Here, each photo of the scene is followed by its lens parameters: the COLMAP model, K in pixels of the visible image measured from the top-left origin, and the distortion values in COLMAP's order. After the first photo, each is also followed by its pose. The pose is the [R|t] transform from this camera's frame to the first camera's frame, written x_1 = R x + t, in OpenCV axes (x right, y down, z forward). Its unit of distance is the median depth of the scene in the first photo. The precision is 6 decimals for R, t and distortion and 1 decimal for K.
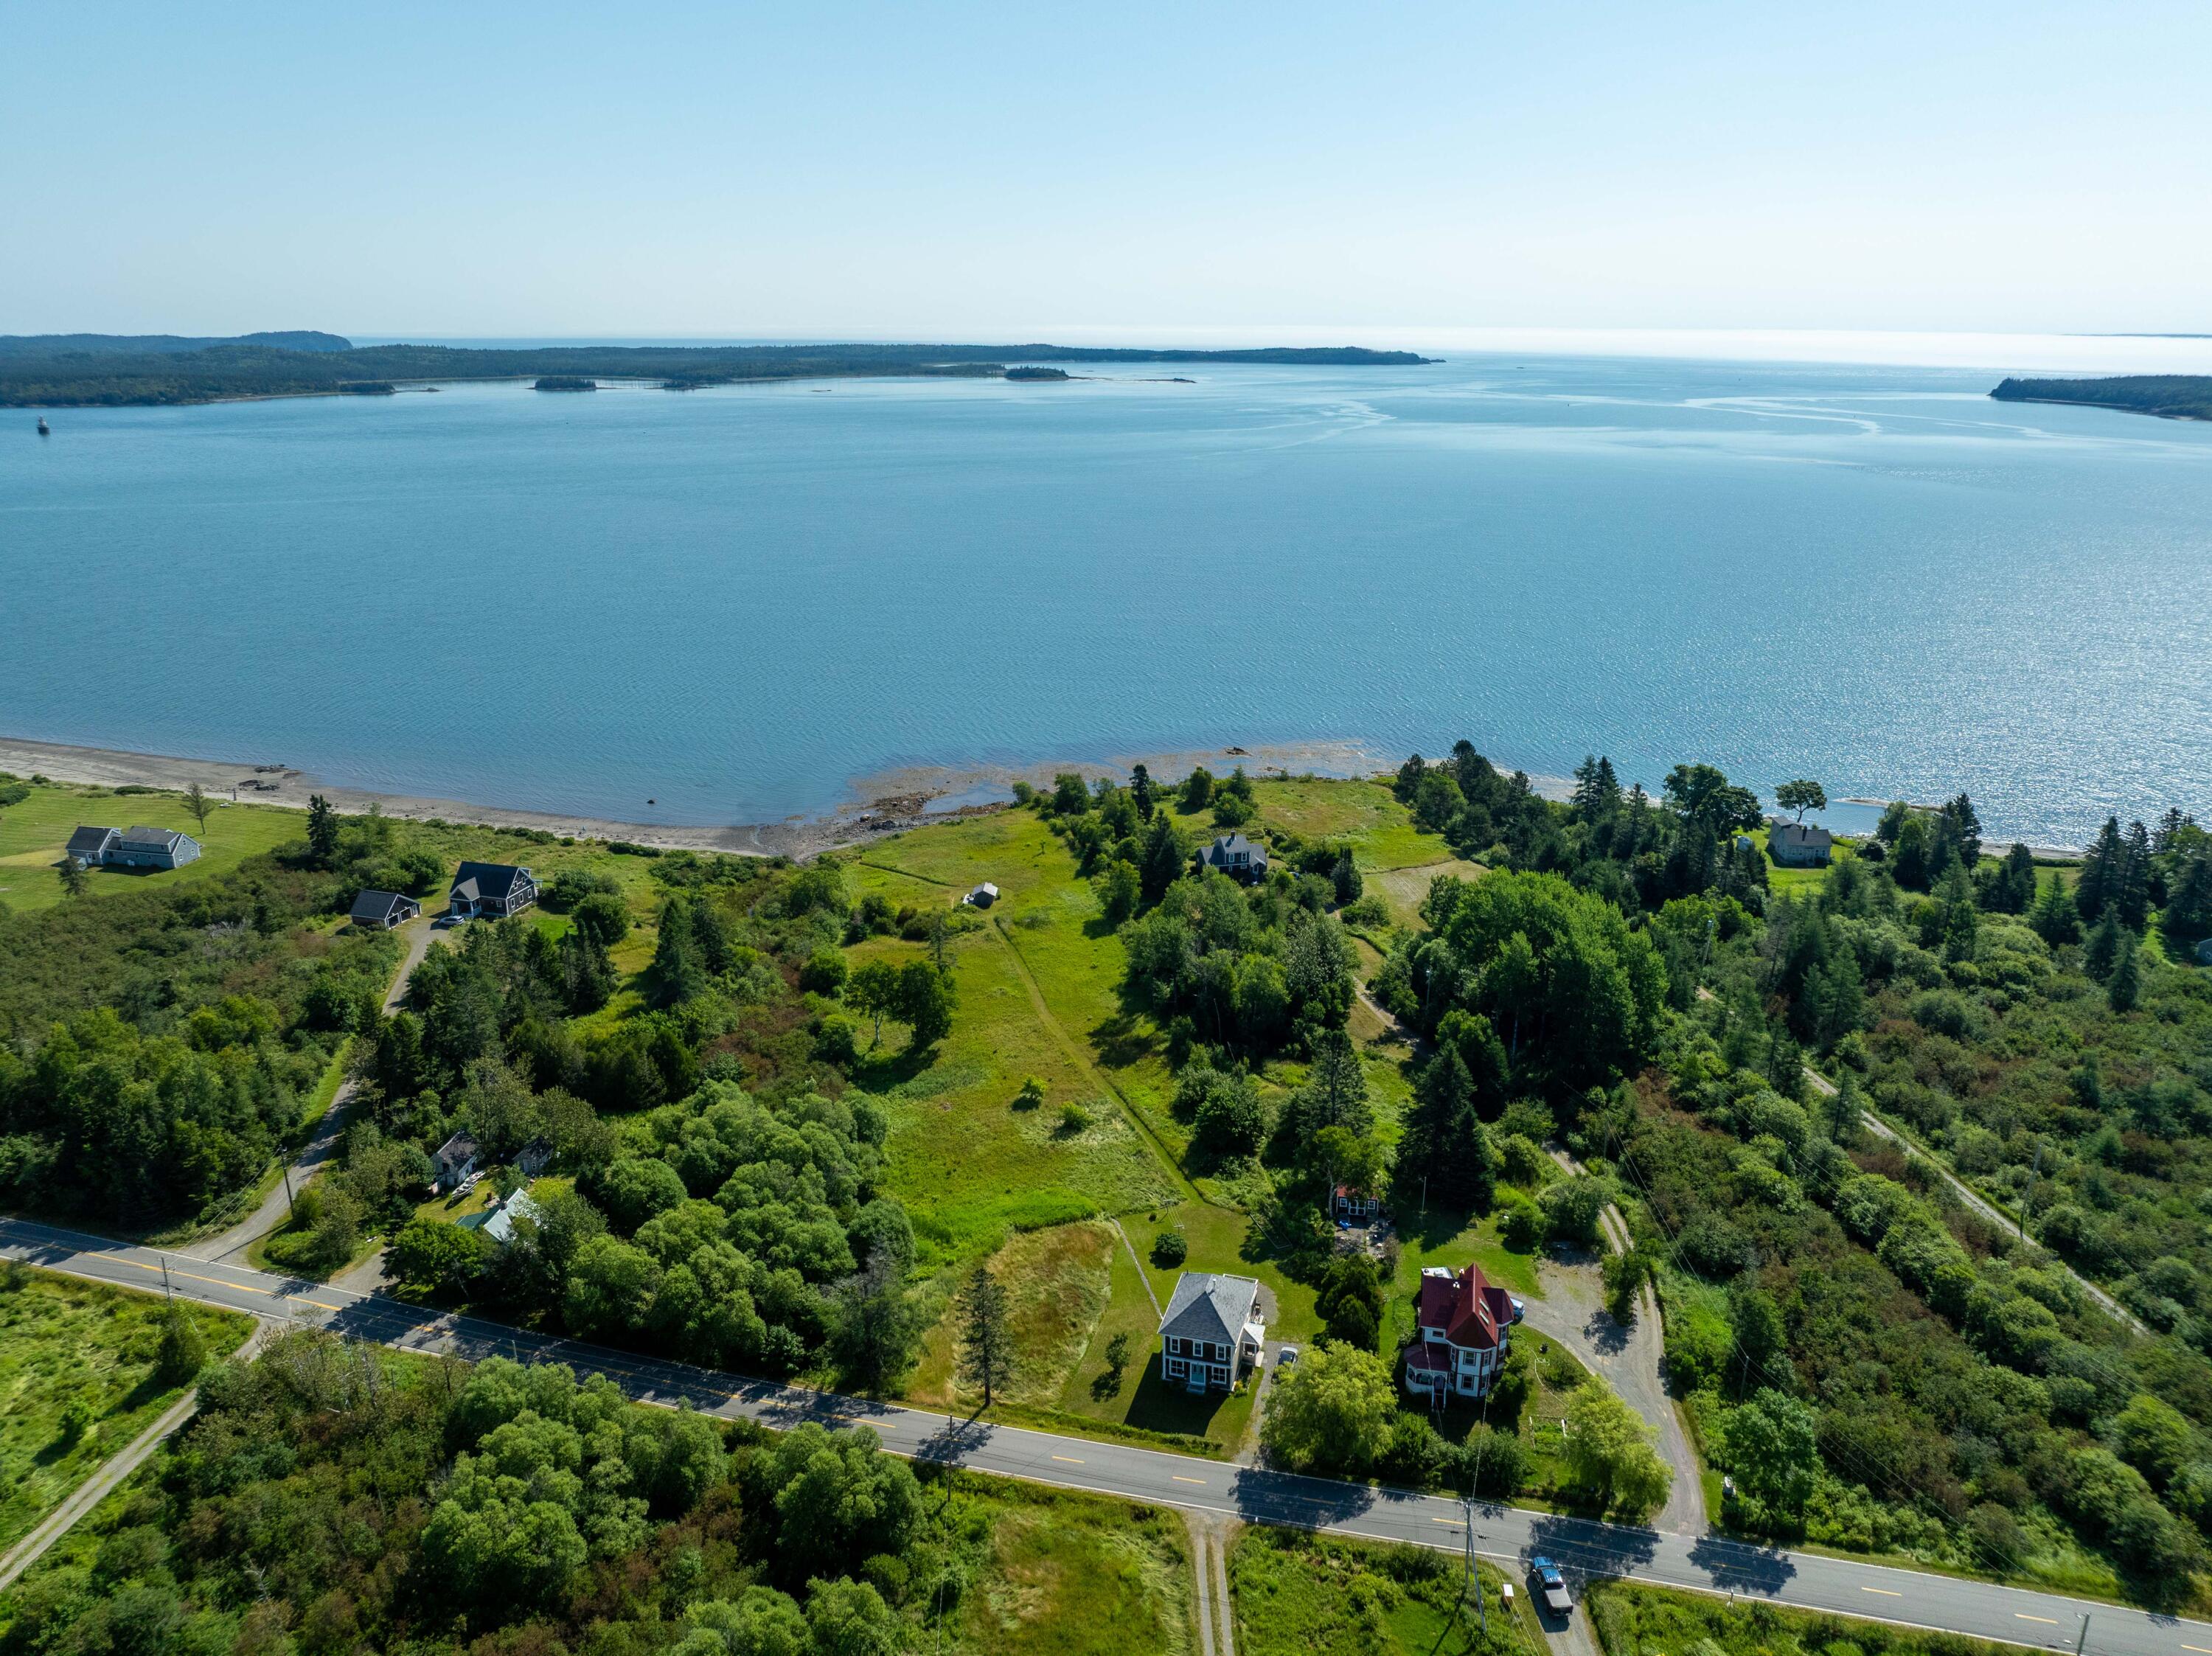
lens RADIAL K [[1555.1, 0, 1106.0], [0, 1555.1, 828.0], [0, 0, 1]] dist [-0.031657, -0.001847]
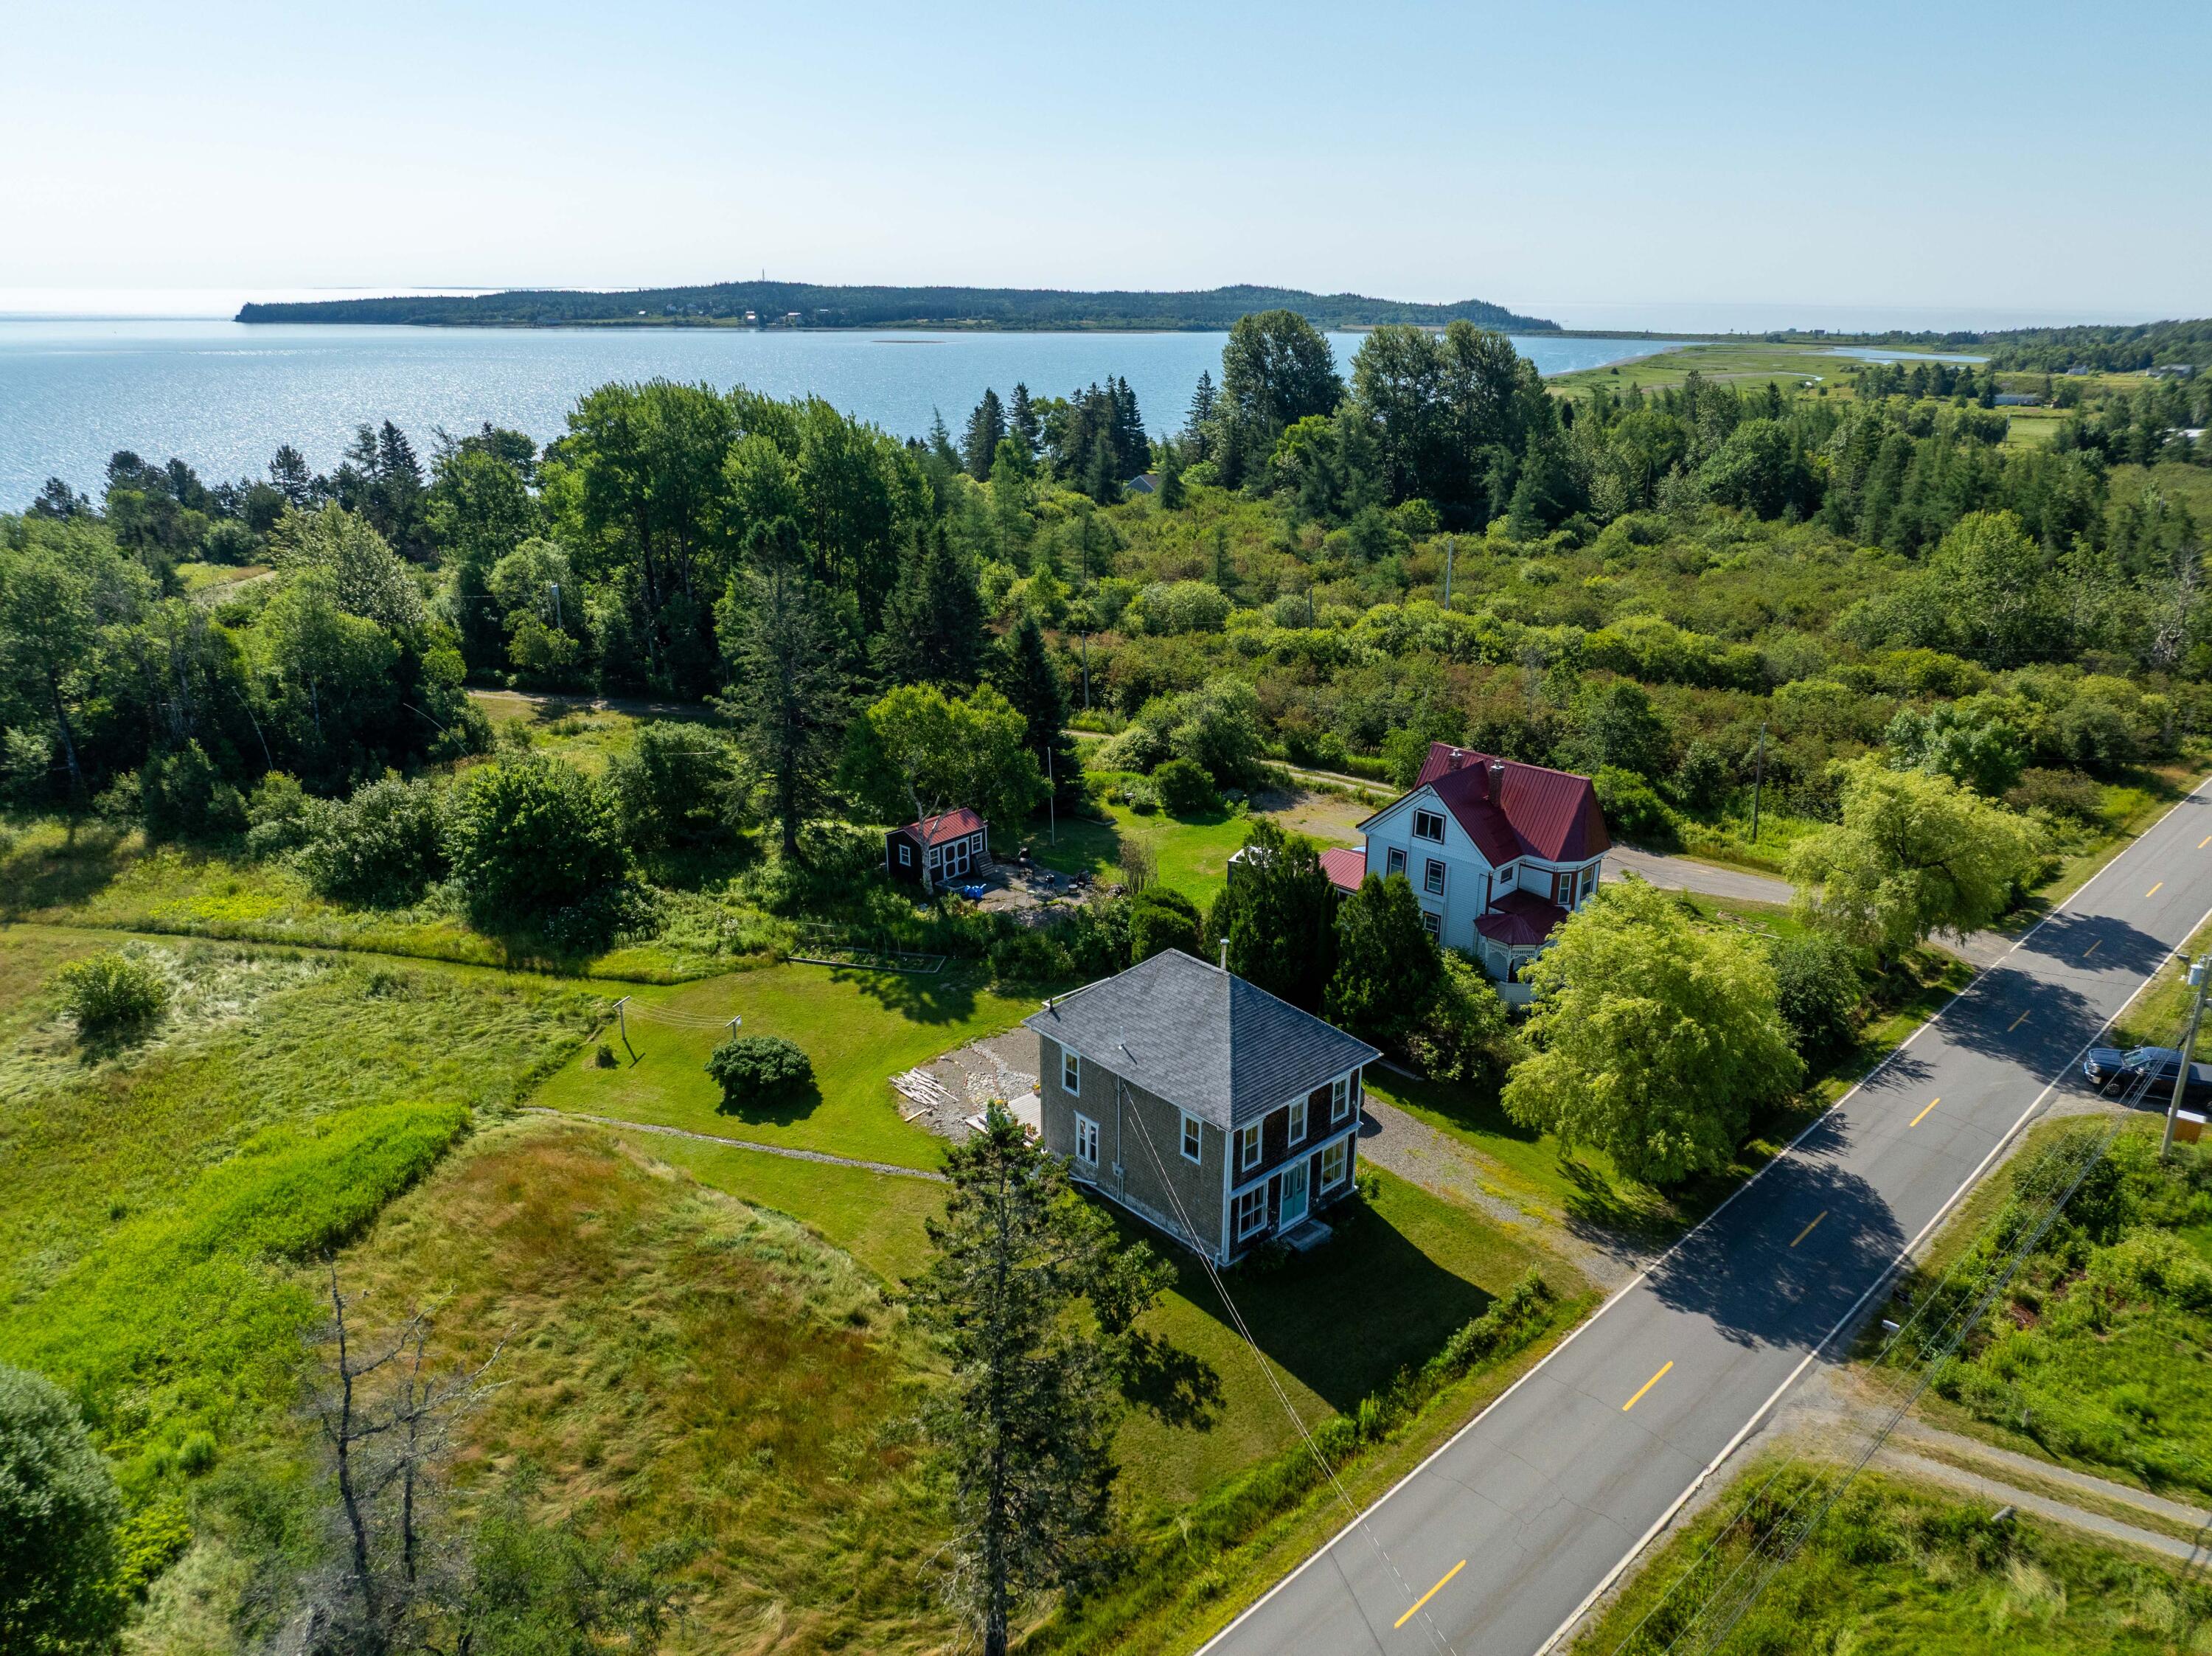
lens RADIAL K [[1555.1, 0, 1106.0], [0, 1555.1, 828.0], [0, 0, 1]] dist [-0.031657, -0.001847]
pose [[0.518760, -0.275657, 0.809260, -0.210122], [0.256905, 0.953105, 0.159971, 0.186739], [-0.815407, 0.124916, 0.565251, 0.754535]]
